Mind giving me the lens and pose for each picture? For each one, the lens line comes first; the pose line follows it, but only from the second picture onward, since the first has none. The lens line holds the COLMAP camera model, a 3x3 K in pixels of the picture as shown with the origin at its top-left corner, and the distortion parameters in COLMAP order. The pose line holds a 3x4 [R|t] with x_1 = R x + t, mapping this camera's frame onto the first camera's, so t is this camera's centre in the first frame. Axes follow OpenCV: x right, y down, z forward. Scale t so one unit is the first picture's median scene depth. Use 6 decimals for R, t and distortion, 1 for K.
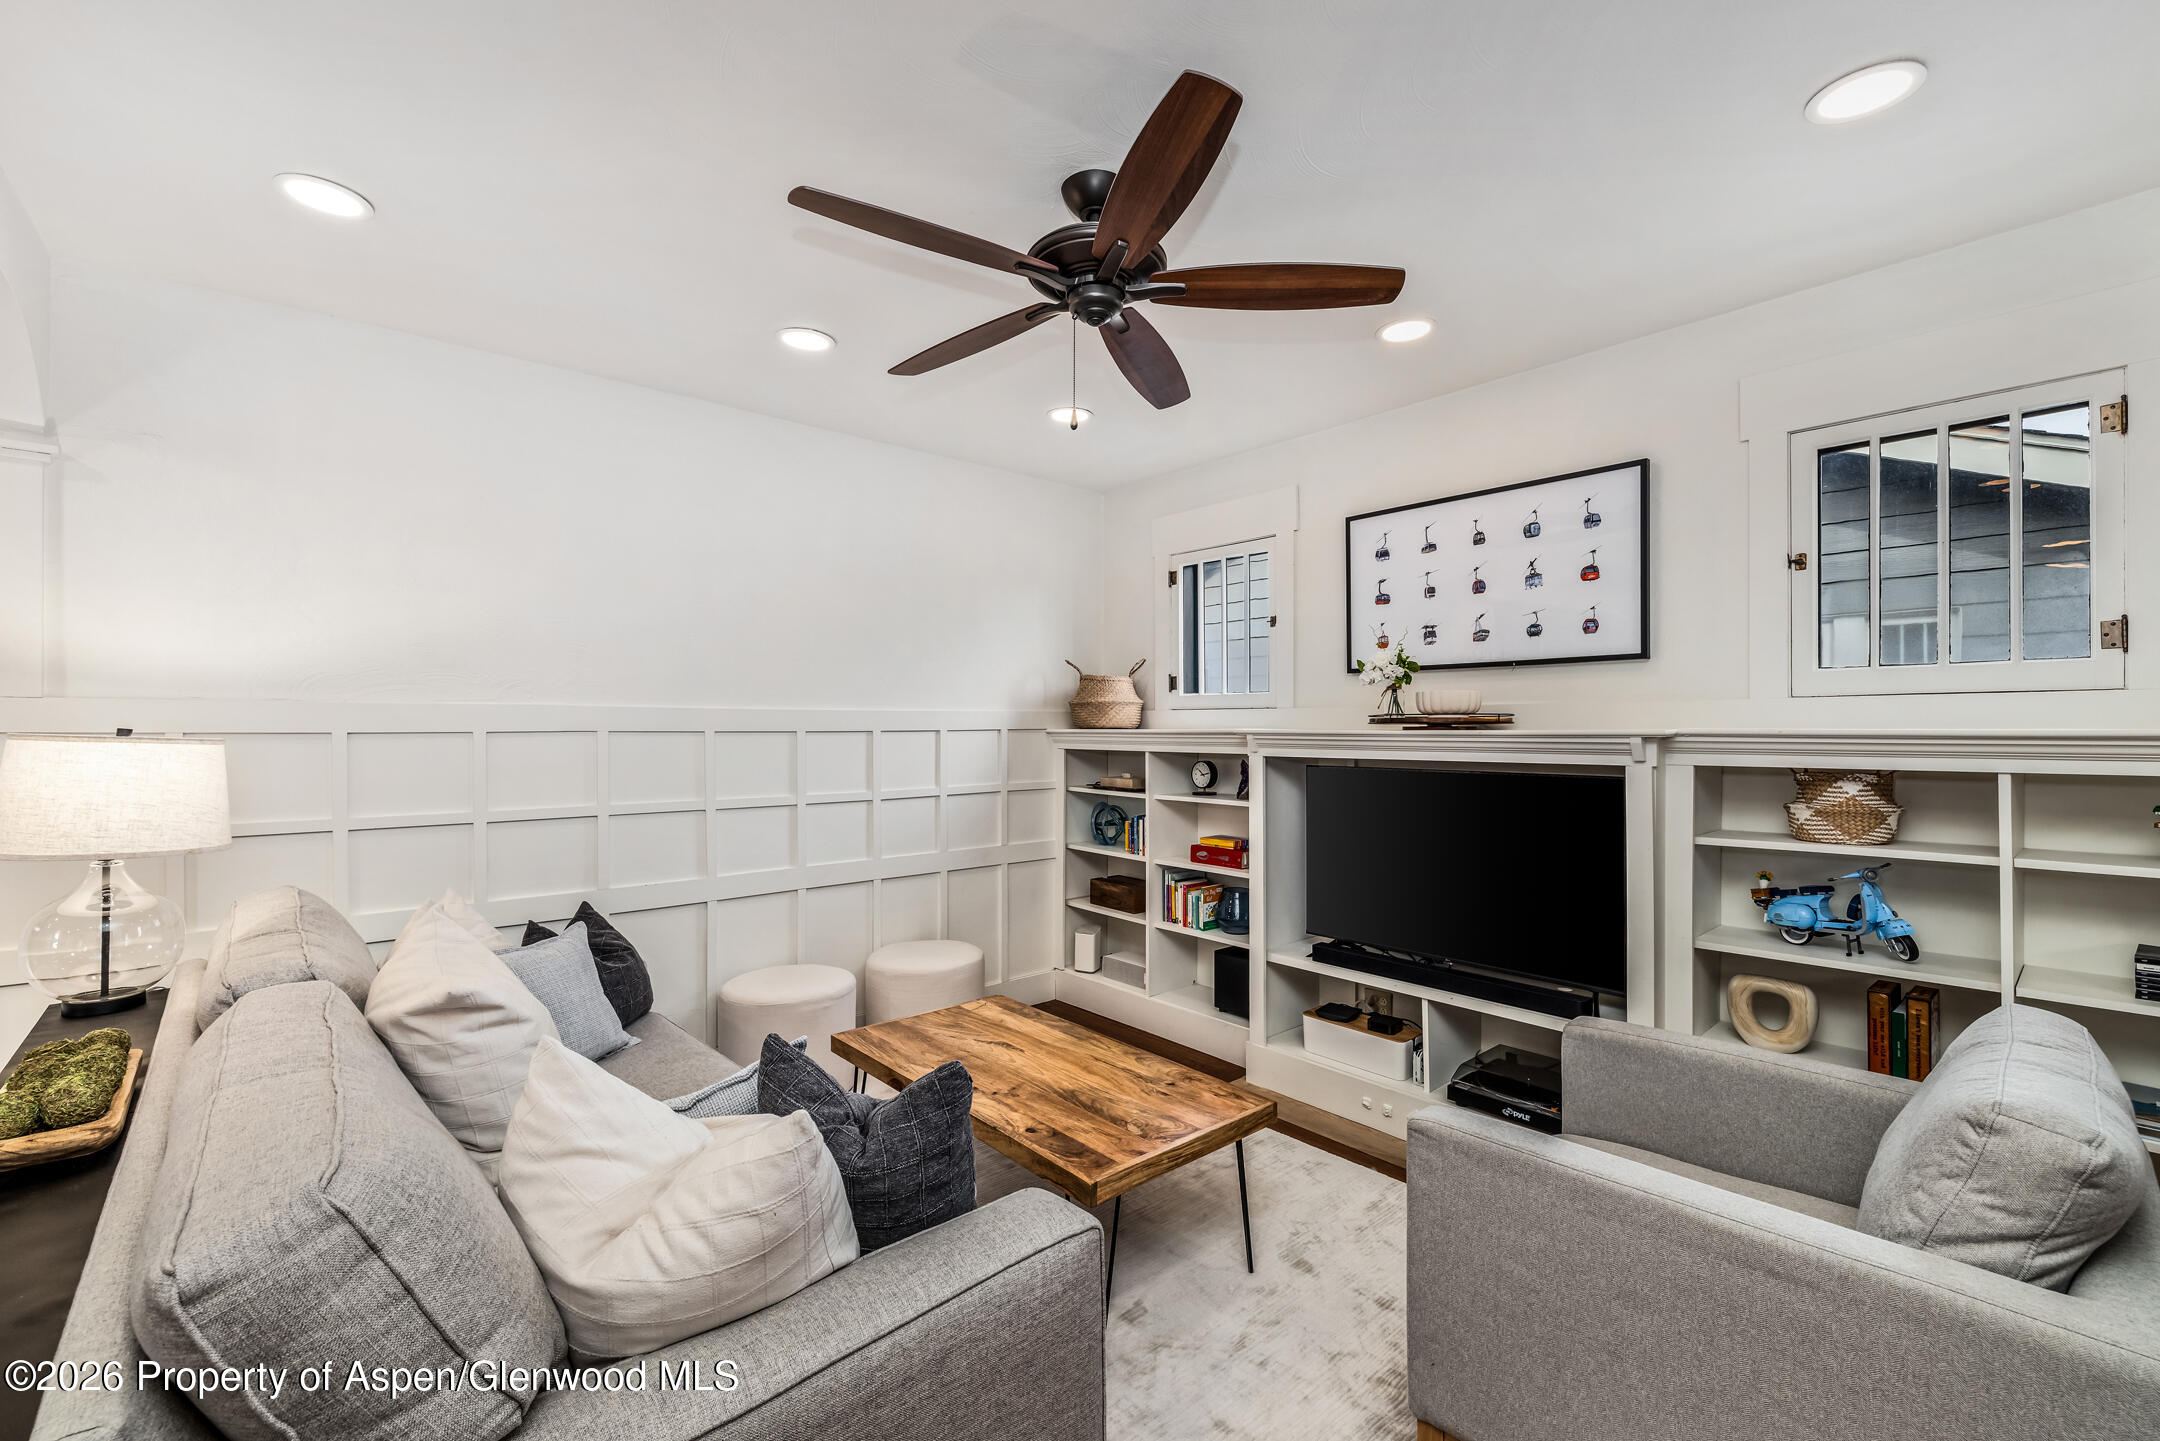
lens RADIAL K [[907.6, 0, 1071.3], [0, 907.6, 724.6], [0, 0, 1]] dist [-0.000417, -0.000313]
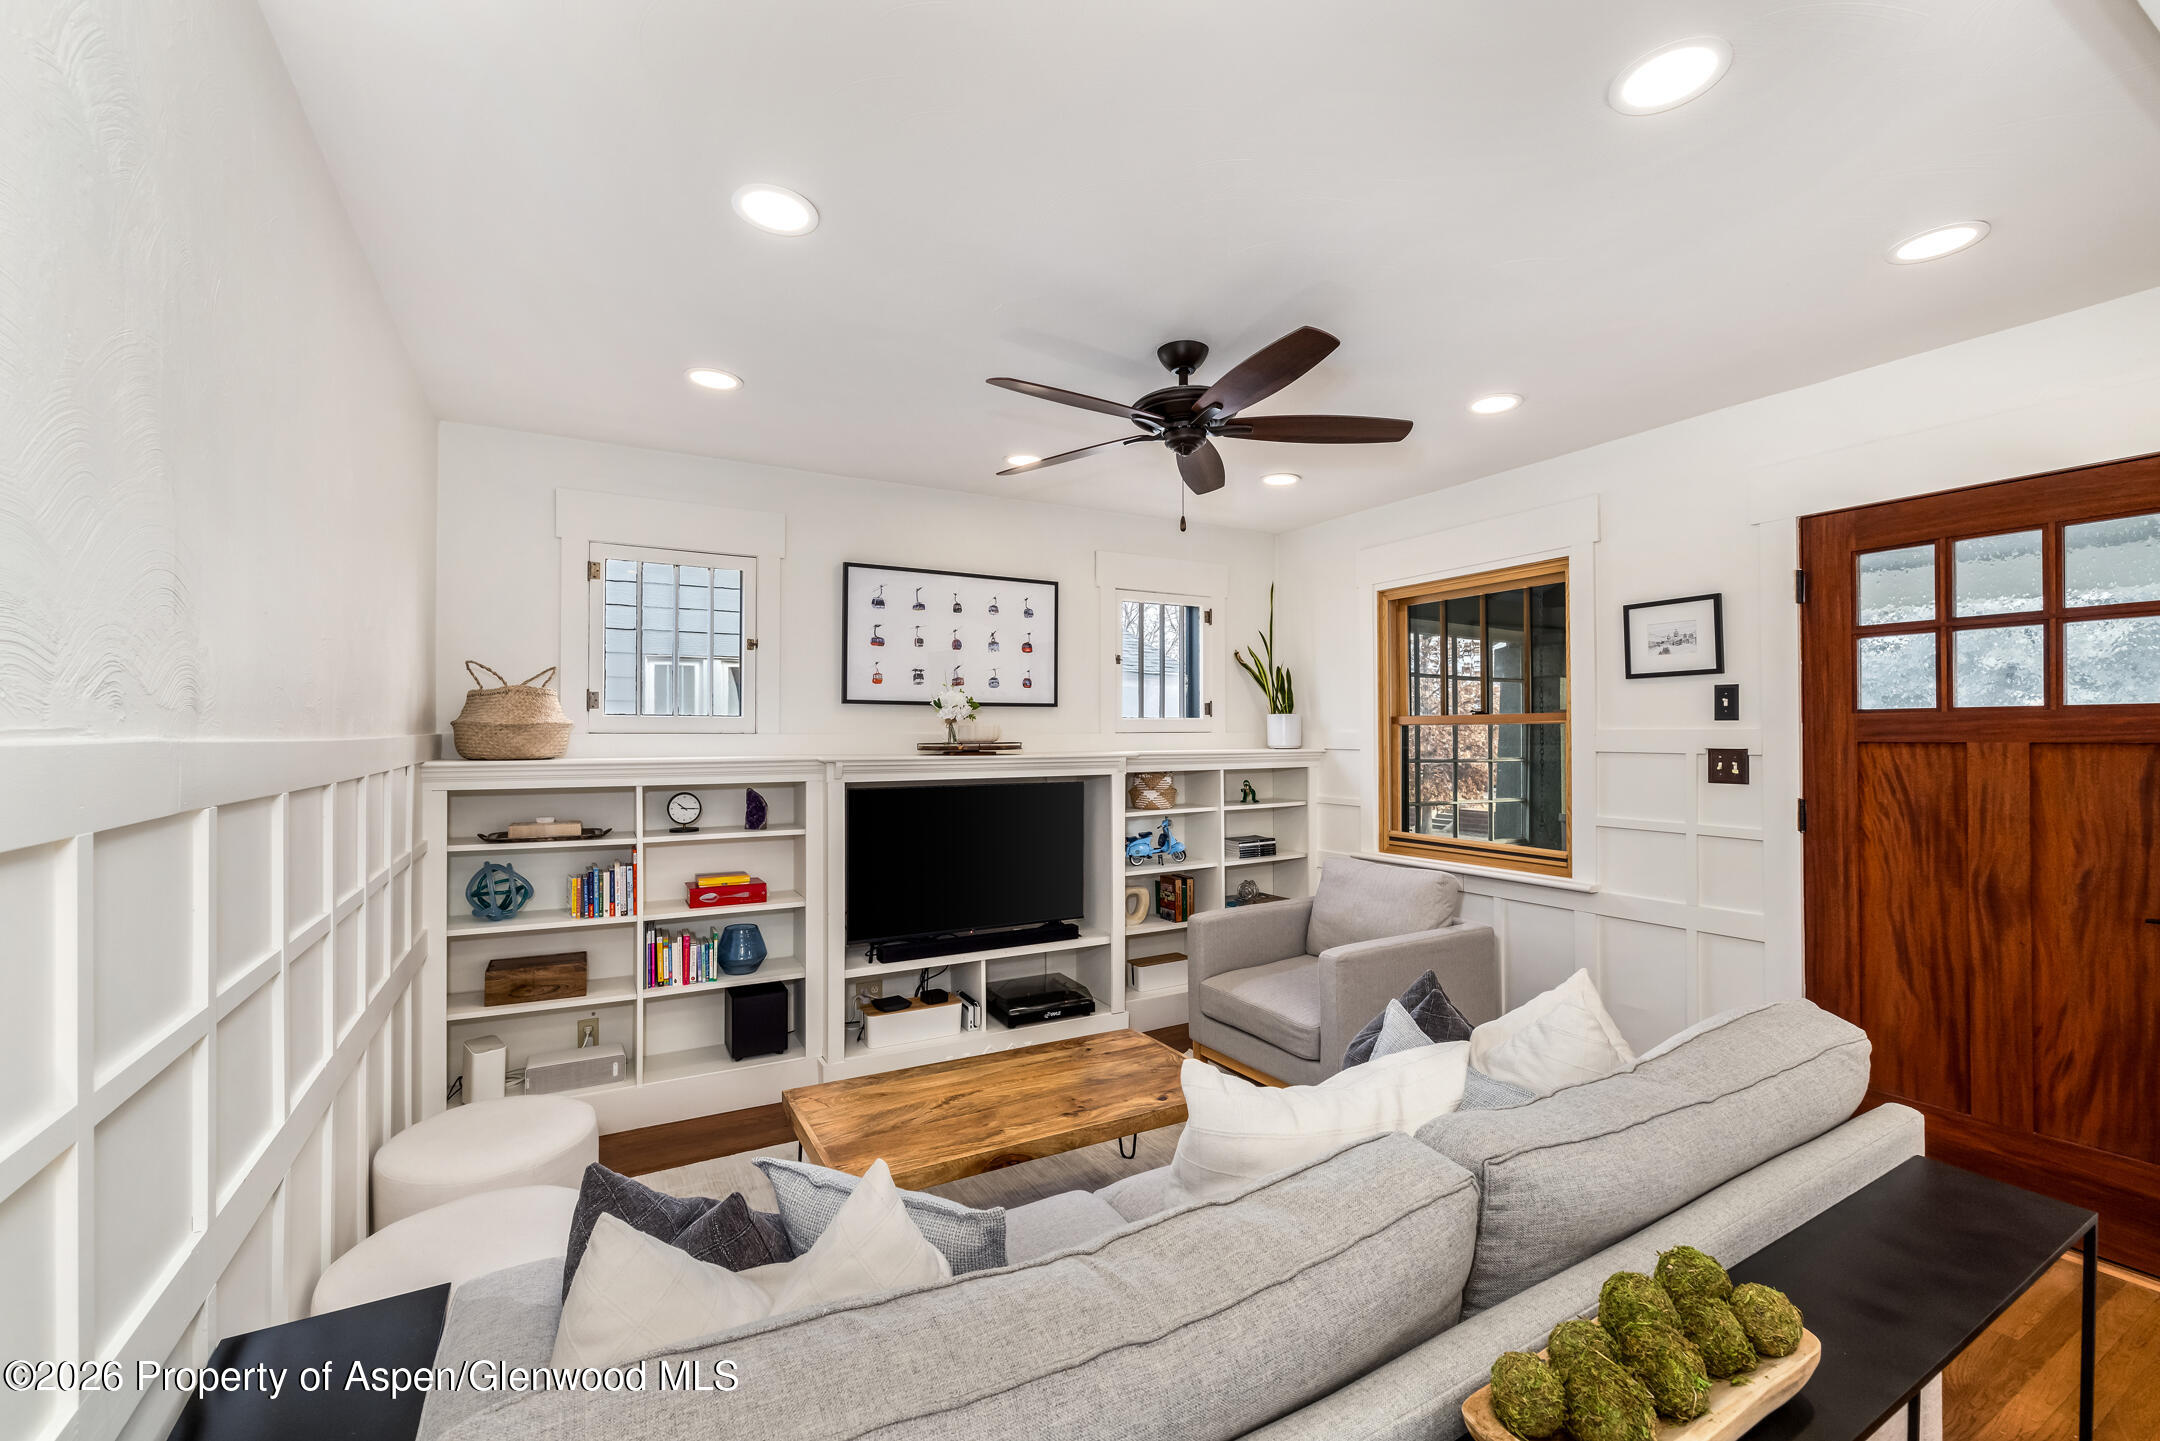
lens RADIAL K [[903.3, 0, 1084.4], [0, 903.3, 732.4], [0, 0, 1]] dist [0.000002, -0.000021]
pose [[0.199953, 0.004036, 0.979797, -0.796960], [-0.000622, 0.999992, -0.003993, -0.019491], [-0.979805, 0.000189, 0.199954, 0.556720]]
